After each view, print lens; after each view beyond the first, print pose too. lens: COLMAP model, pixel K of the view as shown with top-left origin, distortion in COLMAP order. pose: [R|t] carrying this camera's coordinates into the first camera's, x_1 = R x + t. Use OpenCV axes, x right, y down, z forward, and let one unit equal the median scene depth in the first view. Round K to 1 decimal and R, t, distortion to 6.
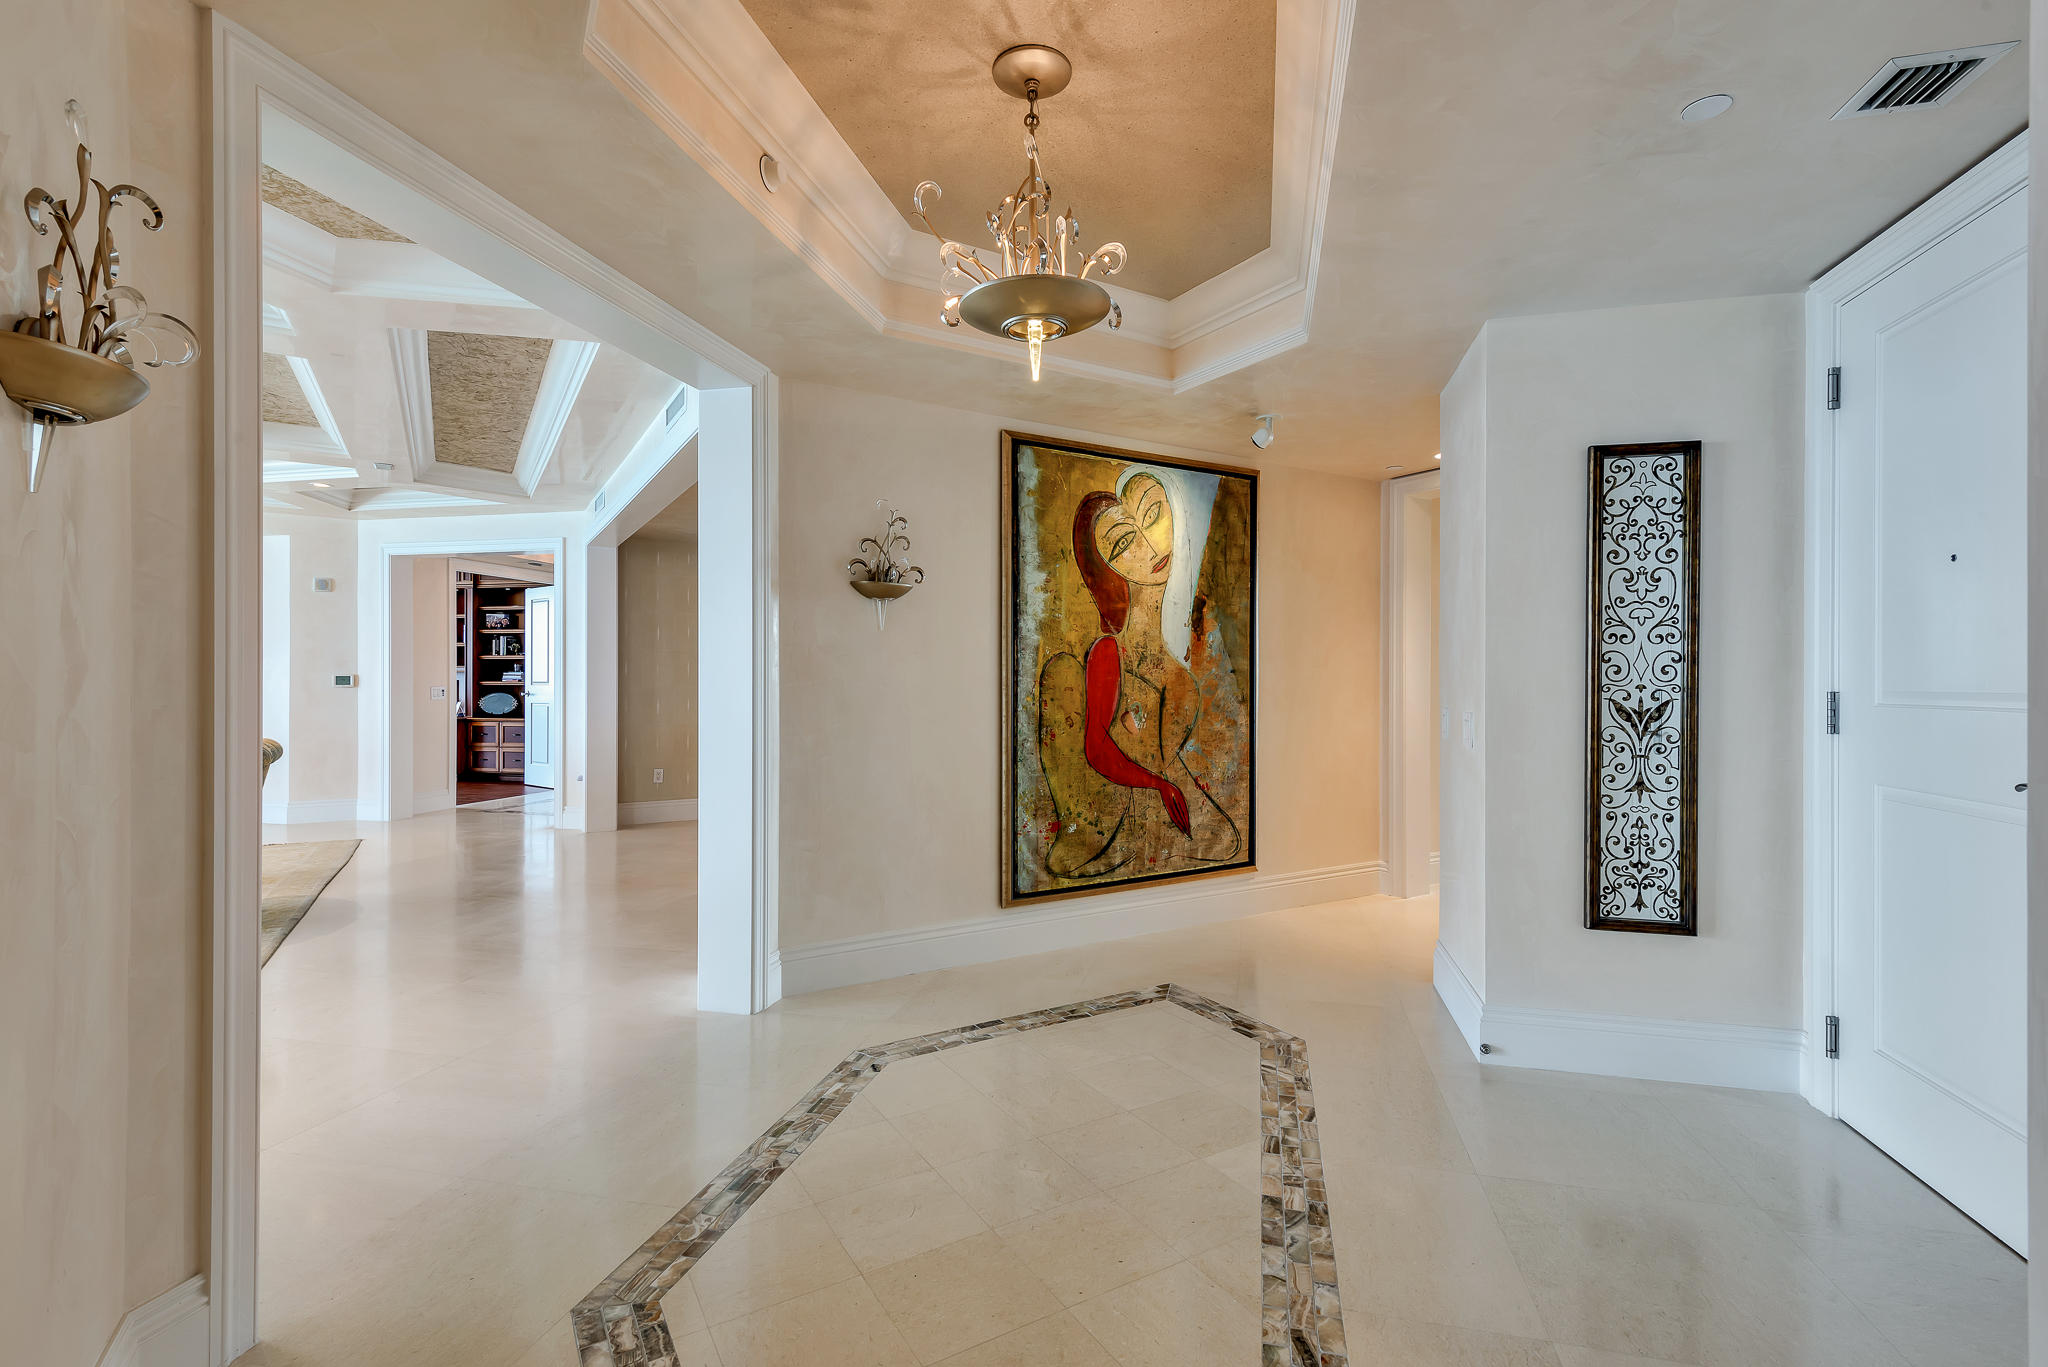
lens RADIAL K [[967.1, 0, 1022.9], [0, 967.1, 687.4], [0, 0, 1]] dist [0.003857, -0.001243]
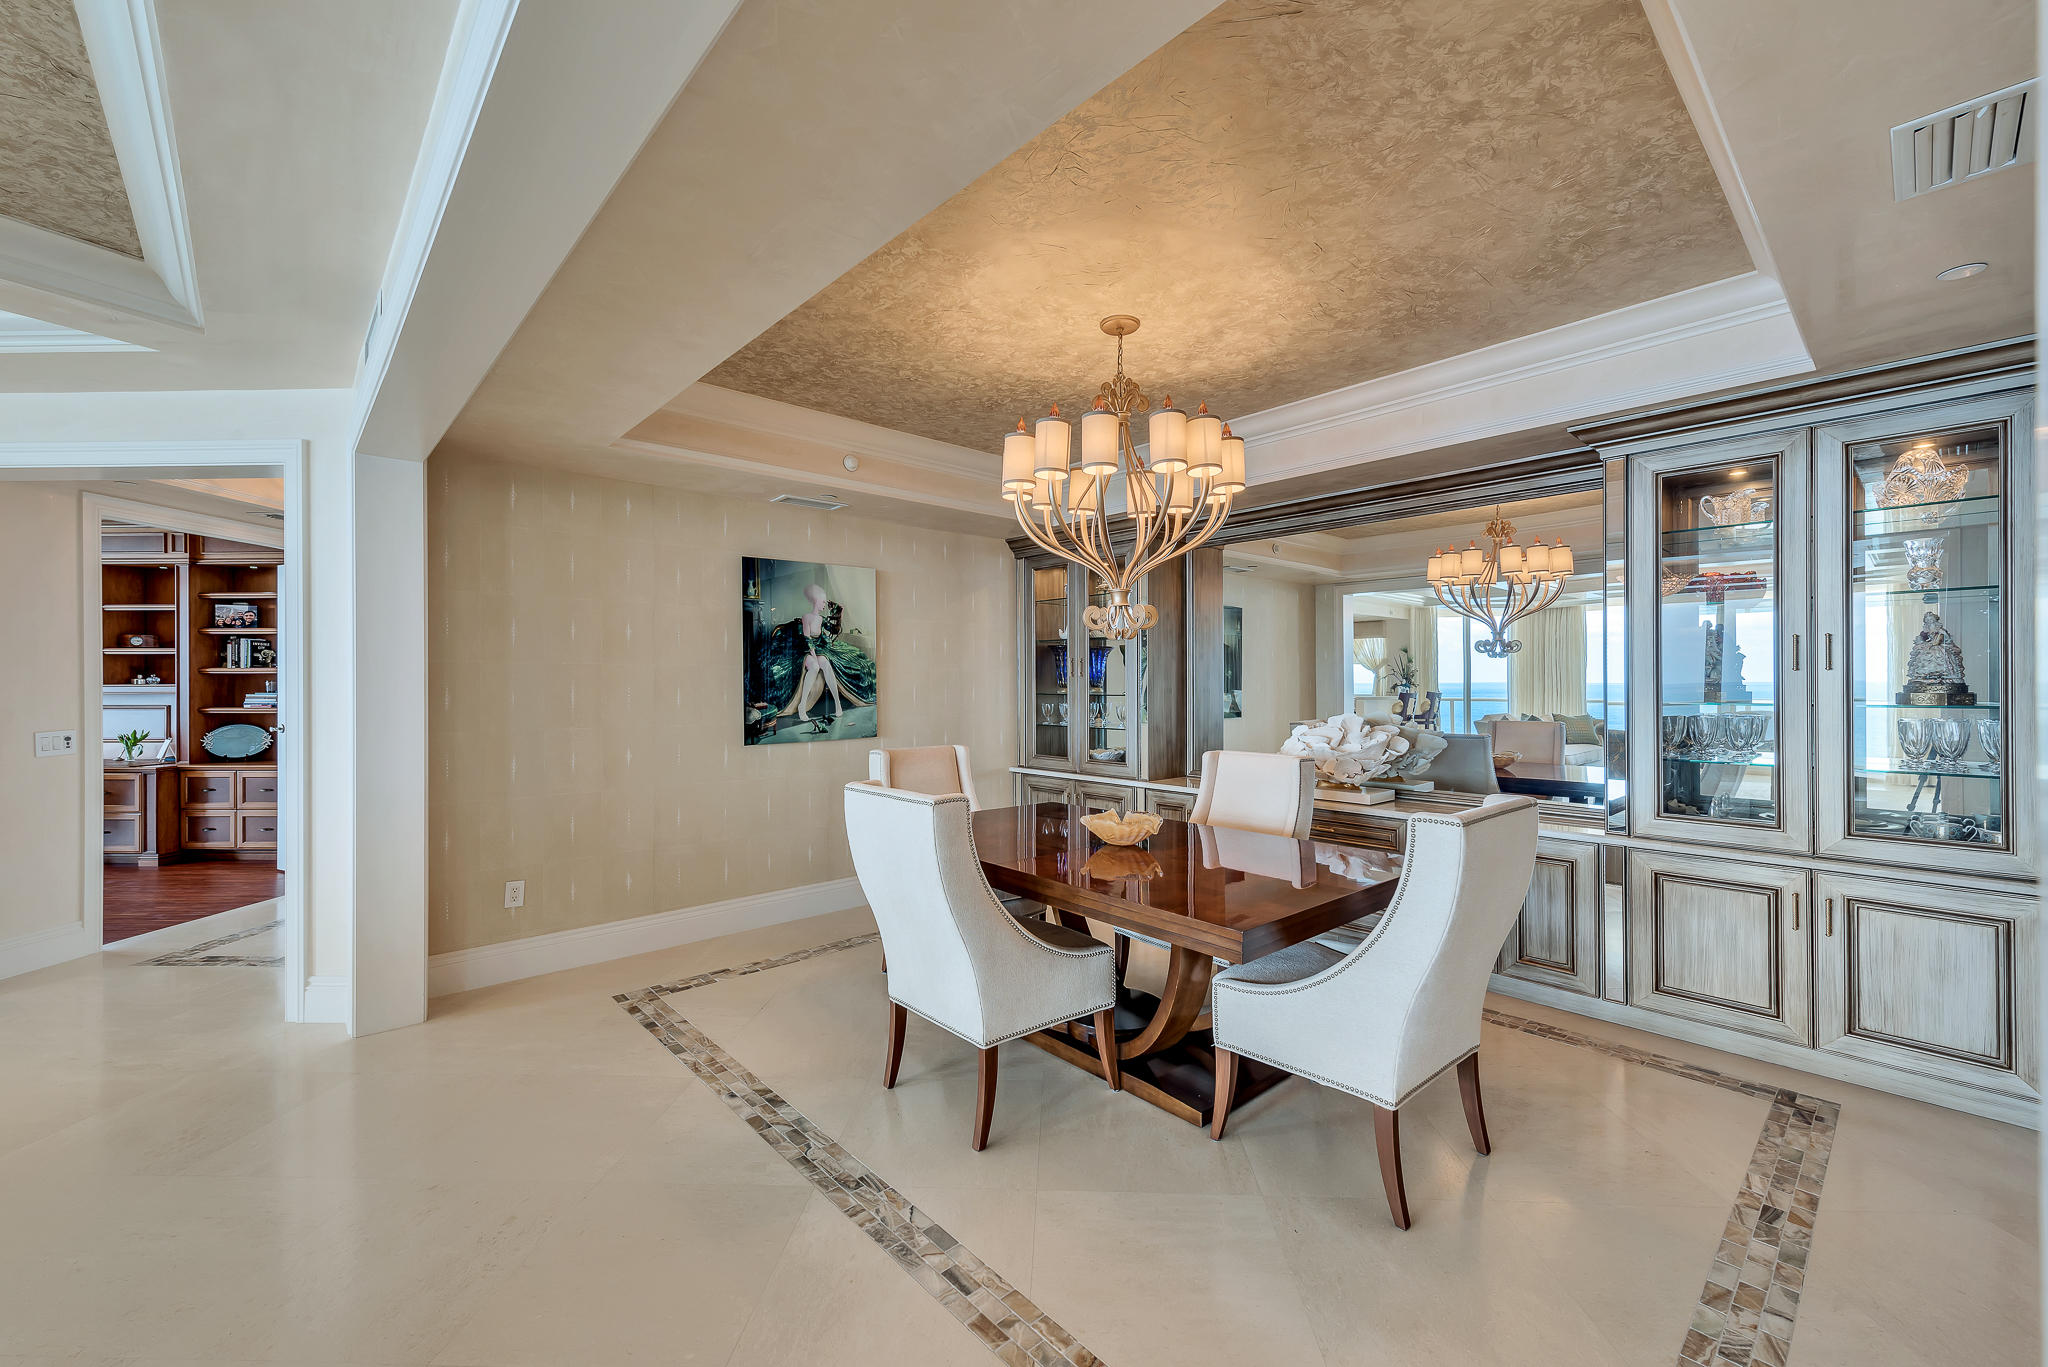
lens RADIAL K [[832.3, 0, 1031.2], [0, 832.3, 686.5], [0, 0, 1]] dist [0.000586, -0.000141]
pose [[0.978109, -0.006049, 0.208007, -0.134972], [0.006613, 0.999976, -0.002014, -0.016117], [-0.207990, 0.003346, 0.978125, 0.343971]]
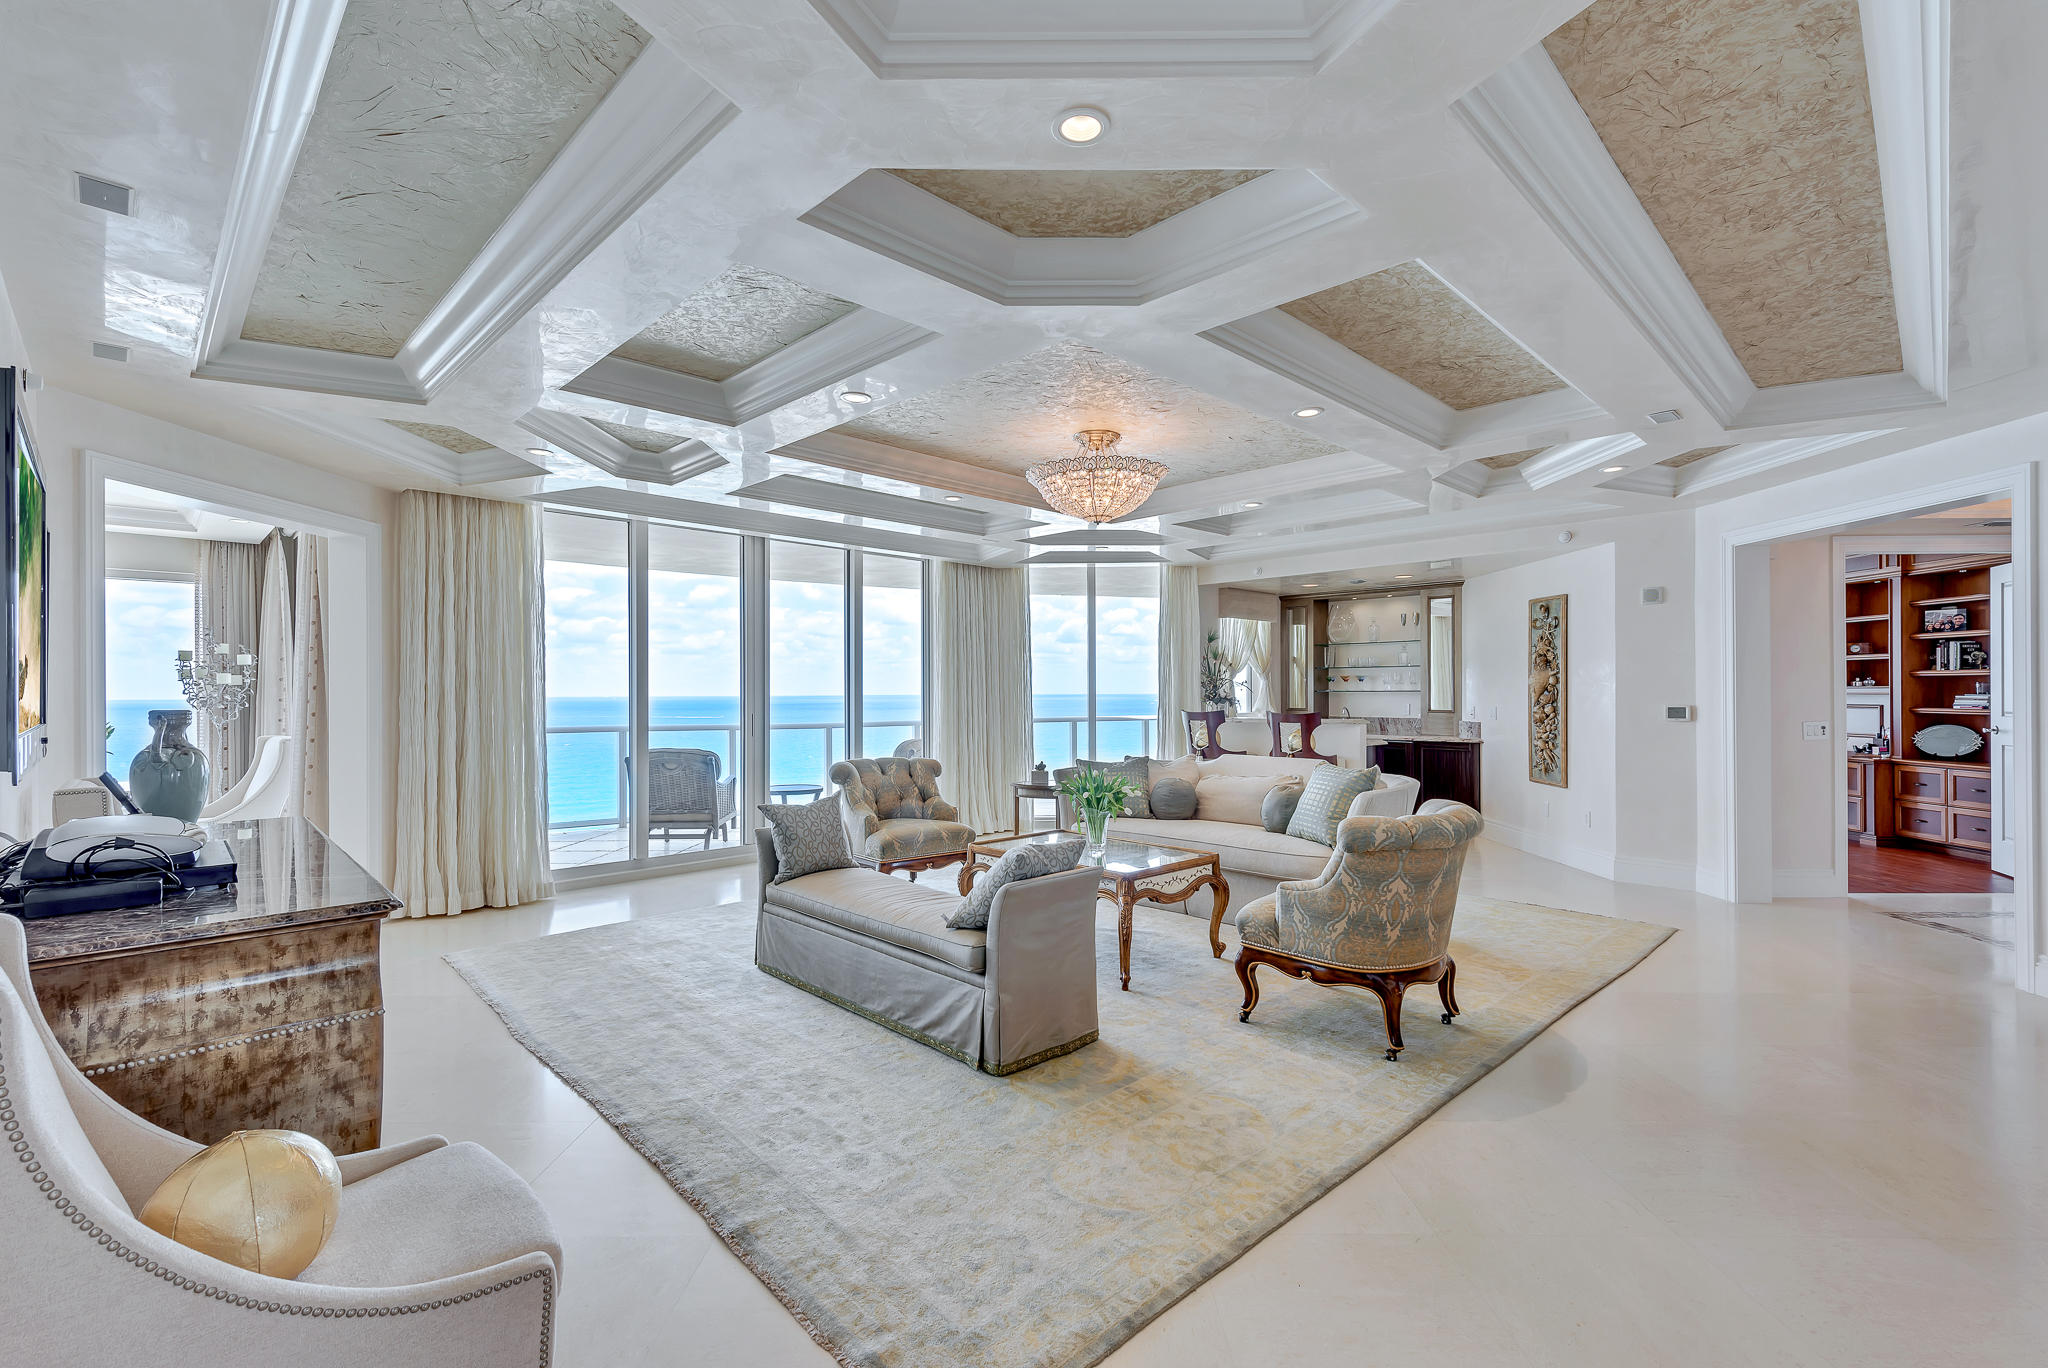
lens RADIAL K [[914.4, 0, 1022.8], [0, 914.4, 689.3], [0, 0, 1]] dist [-0.000818, -0.000329]
pose [[0.241774, -0.006721, -0.970309, -0.075778], [-0.000051, 0.999976, -0.006939, -0.015384], [0.970332, 0.001727, 0.241768, 0.217686]]
